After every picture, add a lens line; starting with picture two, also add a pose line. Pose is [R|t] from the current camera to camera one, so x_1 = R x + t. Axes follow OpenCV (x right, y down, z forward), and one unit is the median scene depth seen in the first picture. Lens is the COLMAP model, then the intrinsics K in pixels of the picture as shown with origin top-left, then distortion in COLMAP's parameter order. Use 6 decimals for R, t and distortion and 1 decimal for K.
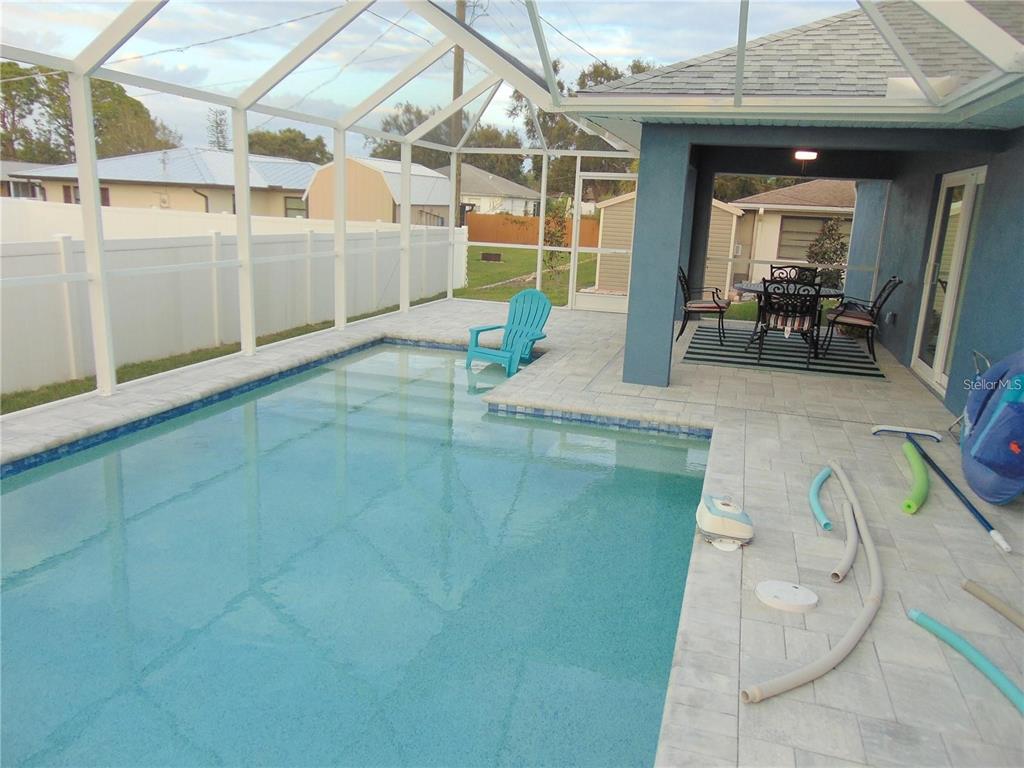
lens RADIAL K [[765.2, 0, 512.0], [0, 765.2, 384.0], [0, 0, 1]] dist [-0.036001, 0.002108]
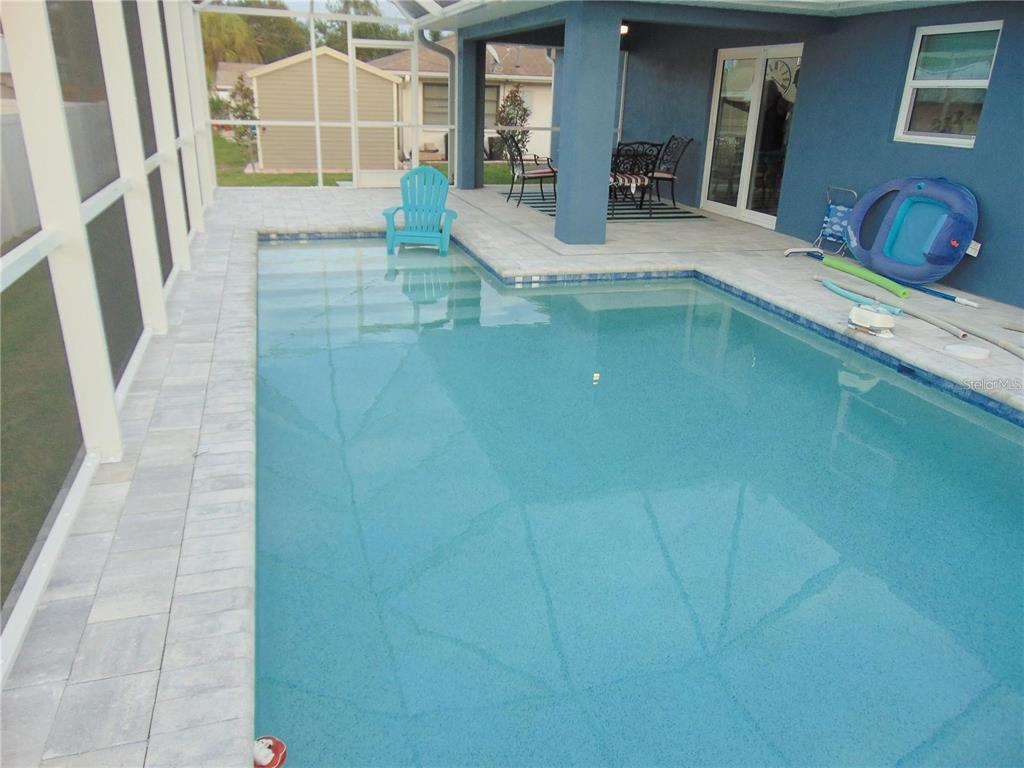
lens RADIAL K [[763.3, 0, 514.9], [0, 763.3, 384.0], [0, 0, 1]] dist [-0.040734, 0.075928]
pose [[0.824919, -0.218068, 0.521493, -0.479822], [0.131371, 0.971288, 0.198347, -0.031645], [-0.549773, -0.095111, 0.829882, 0.088462]]
